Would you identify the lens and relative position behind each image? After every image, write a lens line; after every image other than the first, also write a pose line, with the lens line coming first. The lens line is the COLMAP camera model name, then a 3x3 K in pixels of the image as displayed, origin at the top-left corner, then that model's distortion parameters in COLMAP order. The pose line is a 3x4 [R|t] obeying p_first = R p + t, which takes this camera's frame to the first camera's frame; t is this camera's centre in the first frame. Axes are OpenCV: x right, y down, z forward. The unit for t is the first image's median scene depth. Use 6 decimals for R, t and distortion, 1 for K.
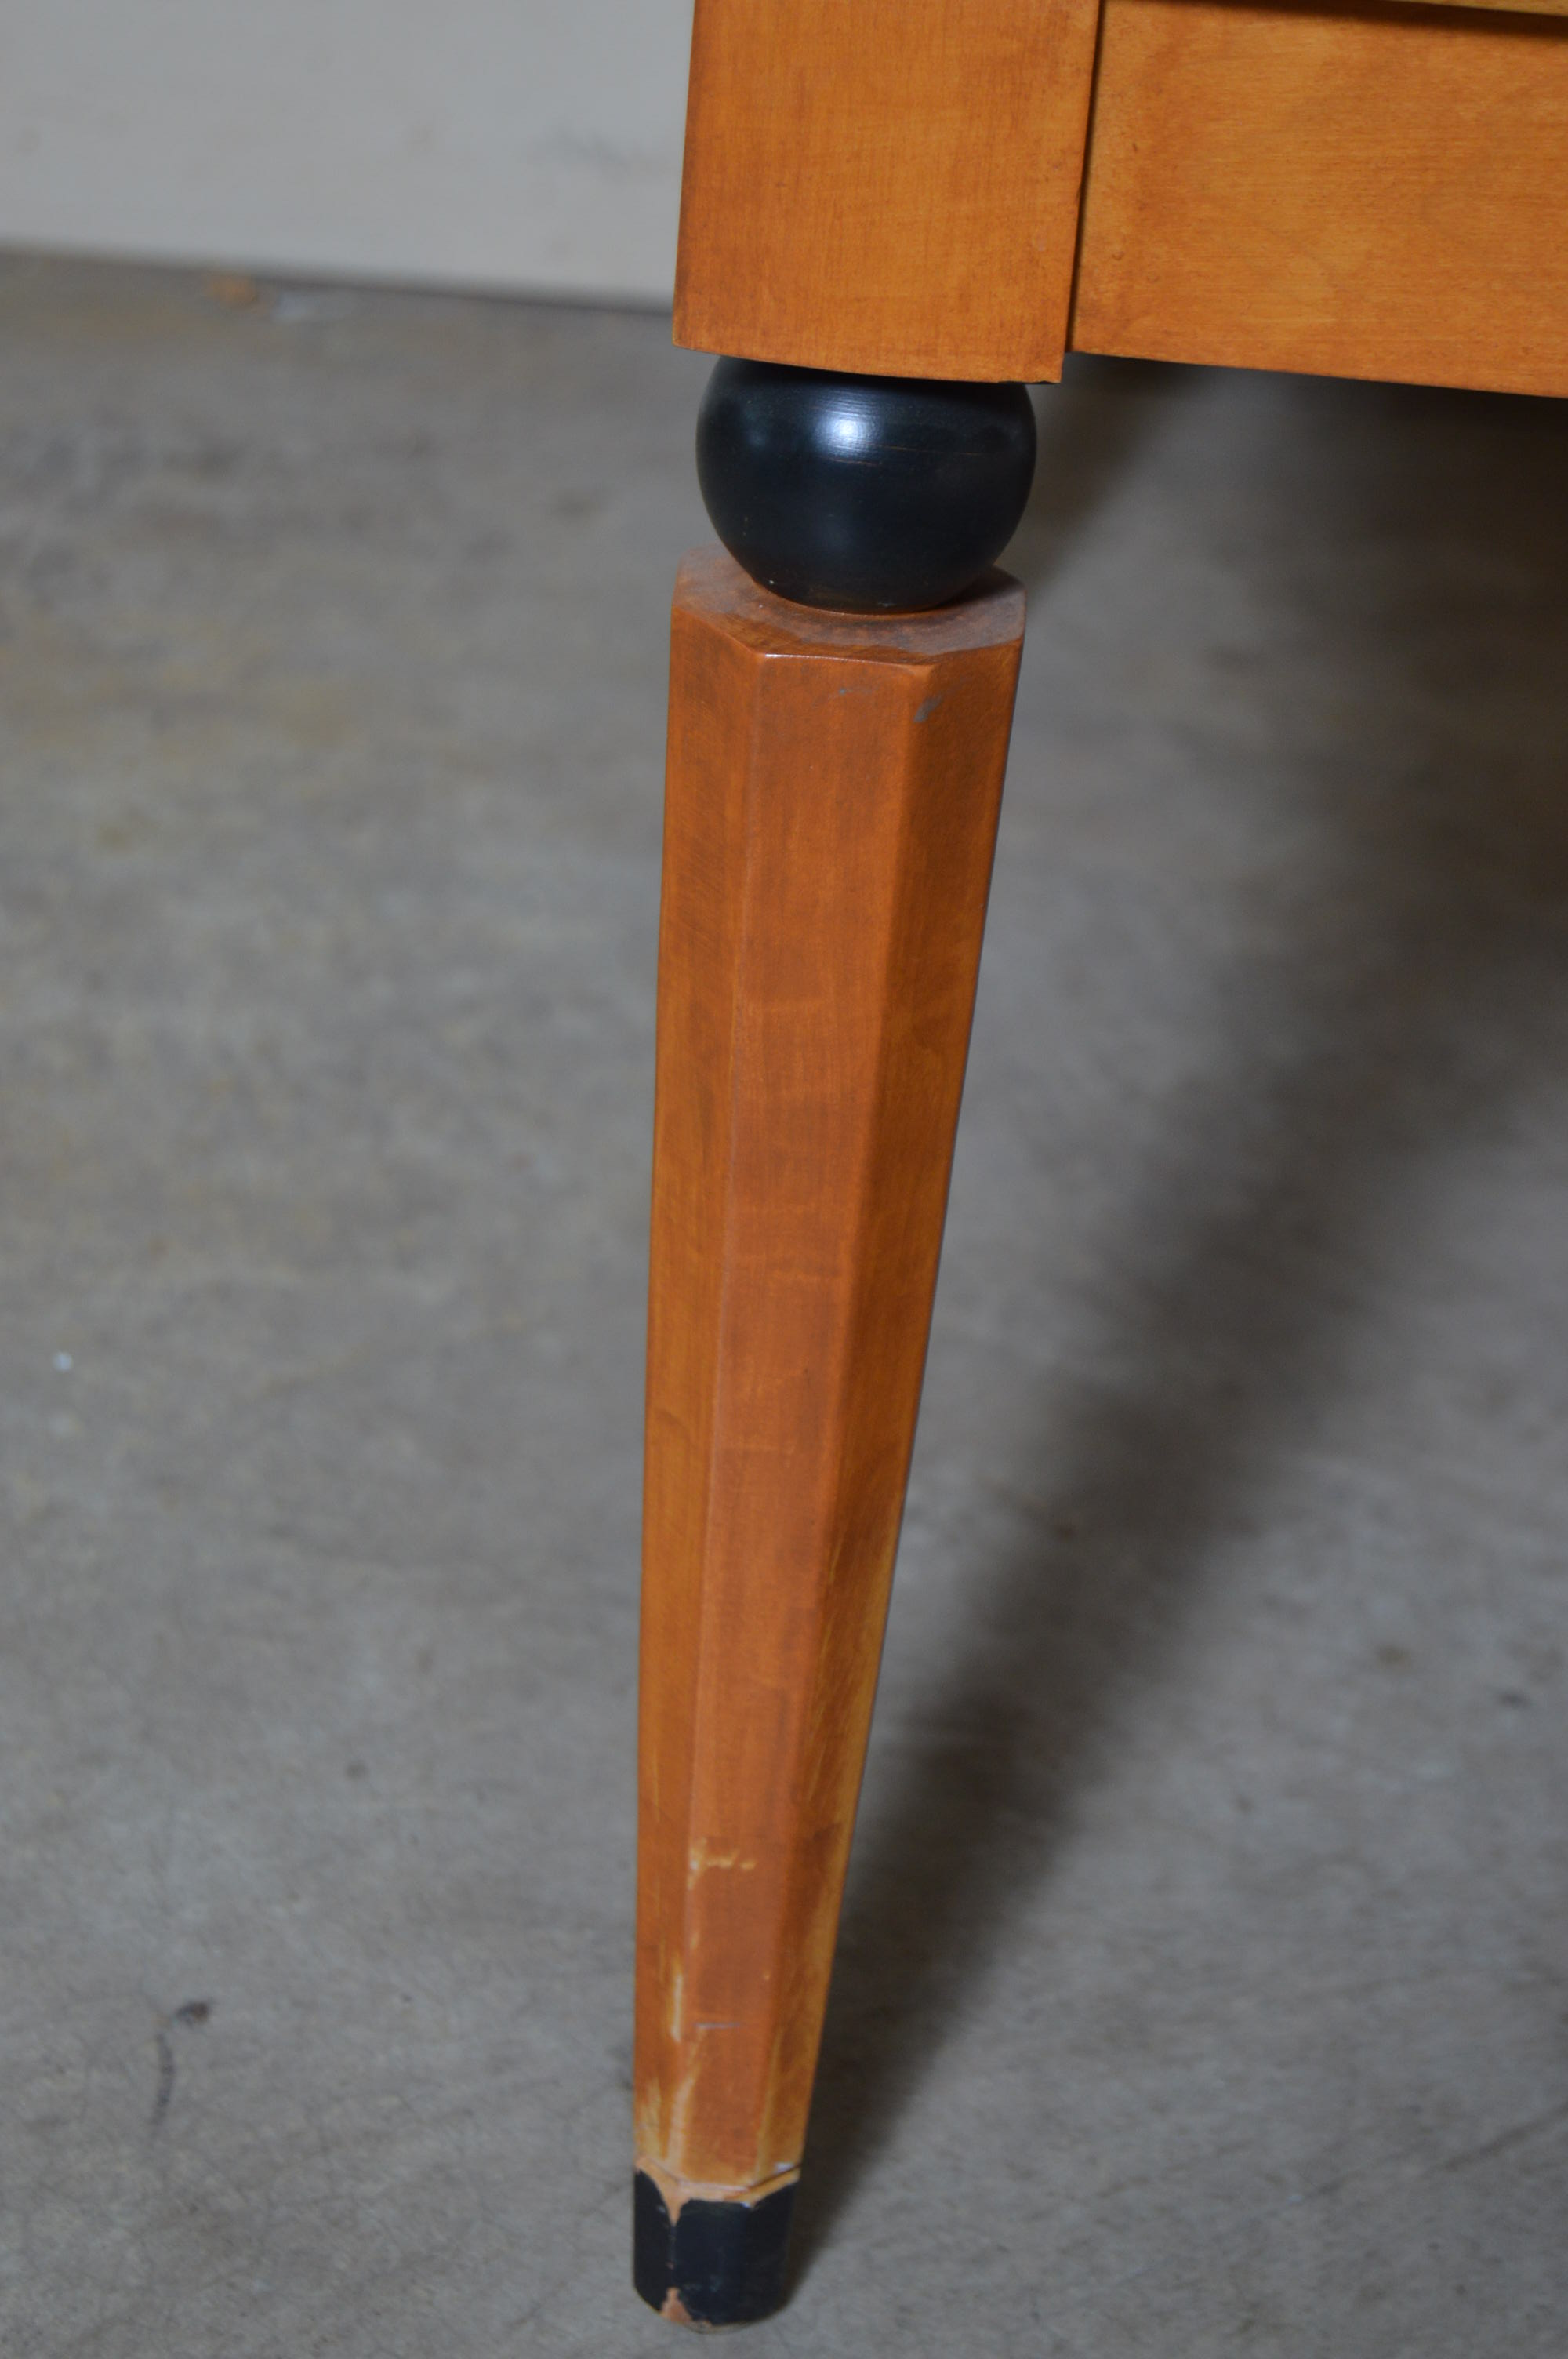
lens RADIAL K [[5414.2, 0, 784.0], [0, 5414.2, 1179.5], [0, 0, 1]] dist [-0.015678, -0.138745]
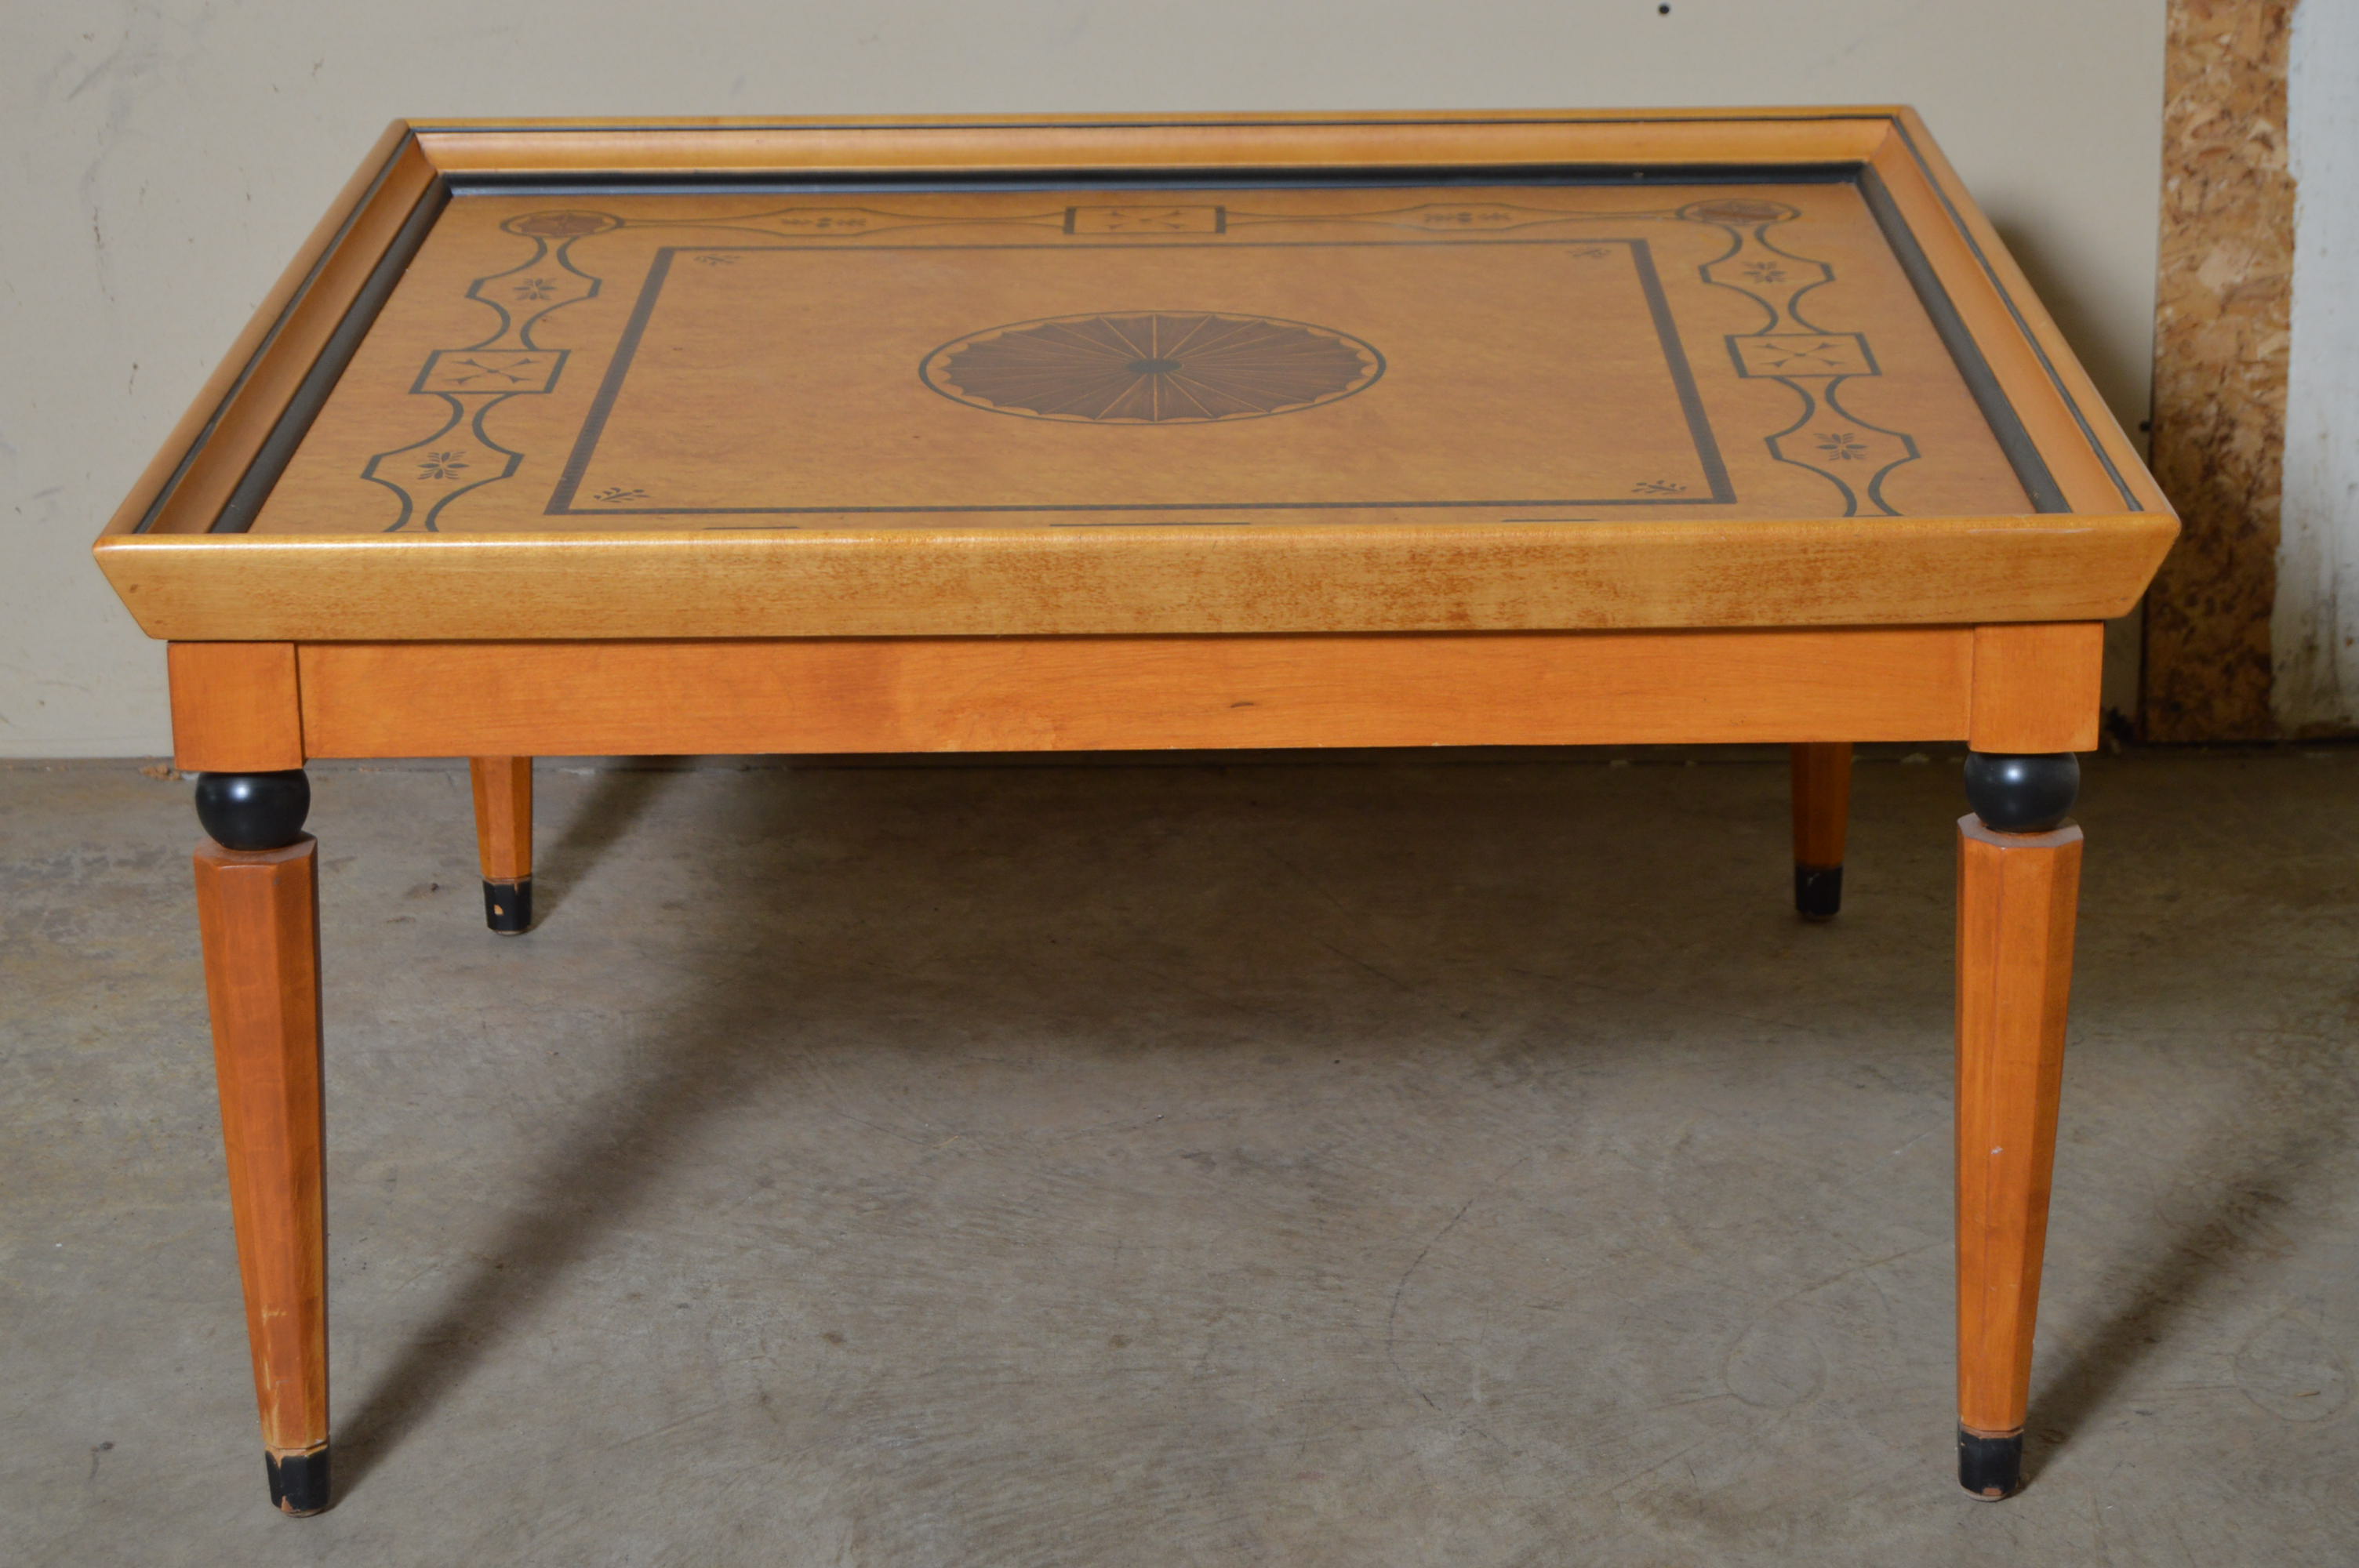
lens RADIAL K [[5414.2, 0, 1179.5], [0, 5414.2, 784.0], [0, 0, 1]] dist [-0.015678, -0.138745]
pose [[0.994005, -0.102135, 0.039028, 0.411873], [0.106817, 0.983325, -0.147183, 0.355393], [-0.023345, 0.150469, 0.988339, -1.983575]]
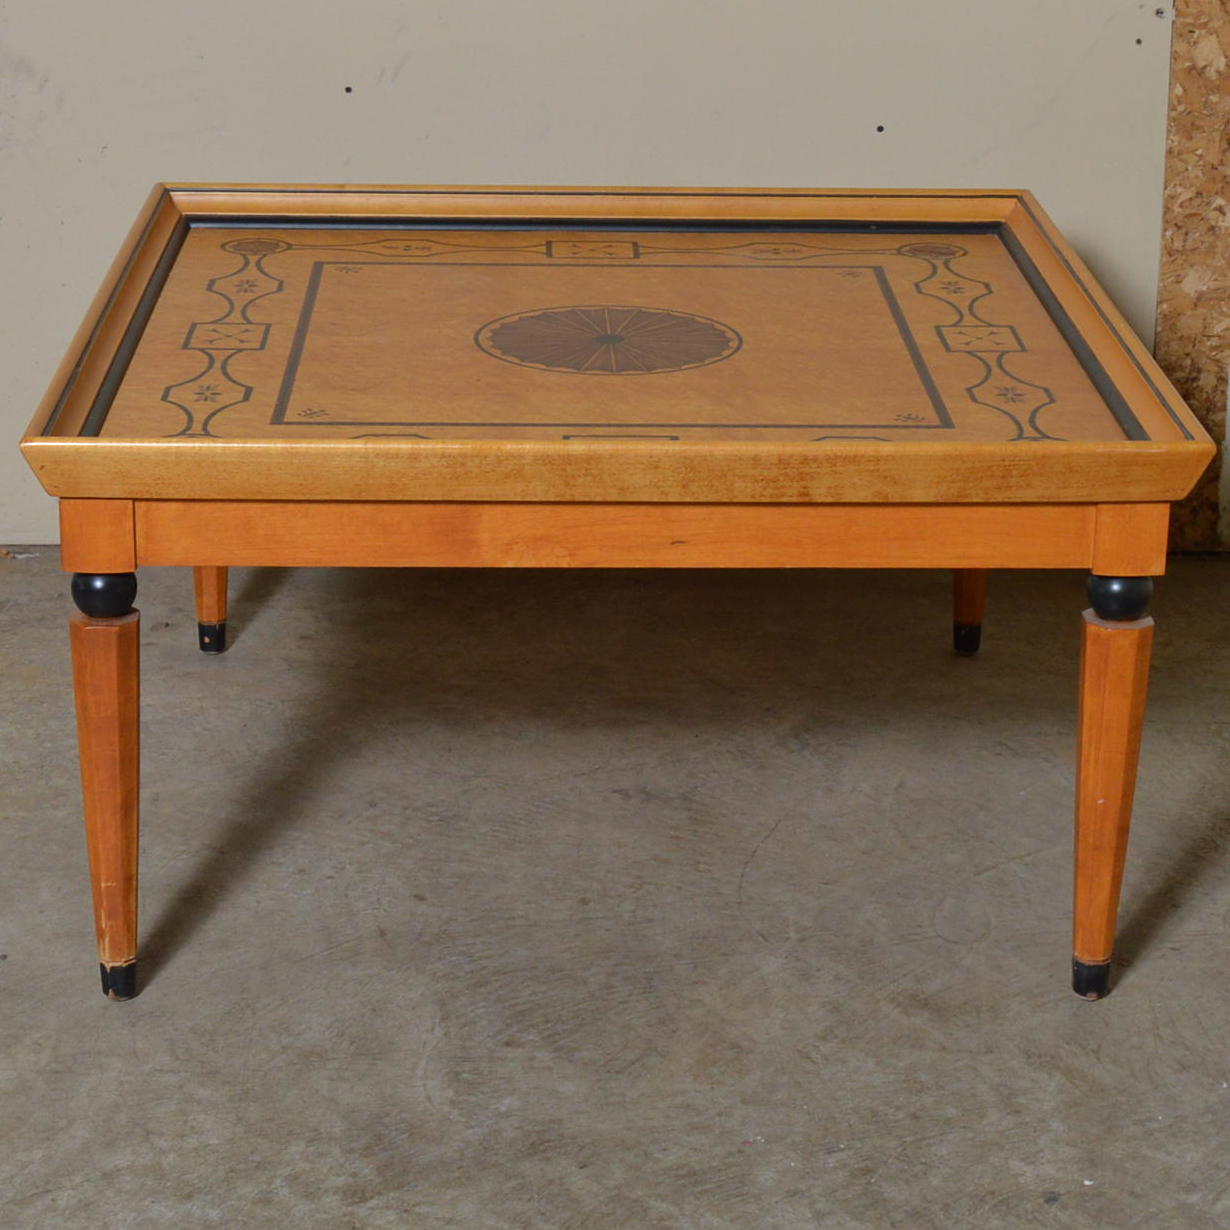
lens RADIAL K [[3155.3, 0, 587.5], [0, 3155.3, 474.2], [0, 0, 1]] dist [-0.066417, -0.134355]
pose [[0.993709, -0.087450, 0.069961, 0.275976], [0.097795, 0.982002, -0.161579, 0.293883], [-0.054572, 0.167404, 0.984377, -2.028693]]
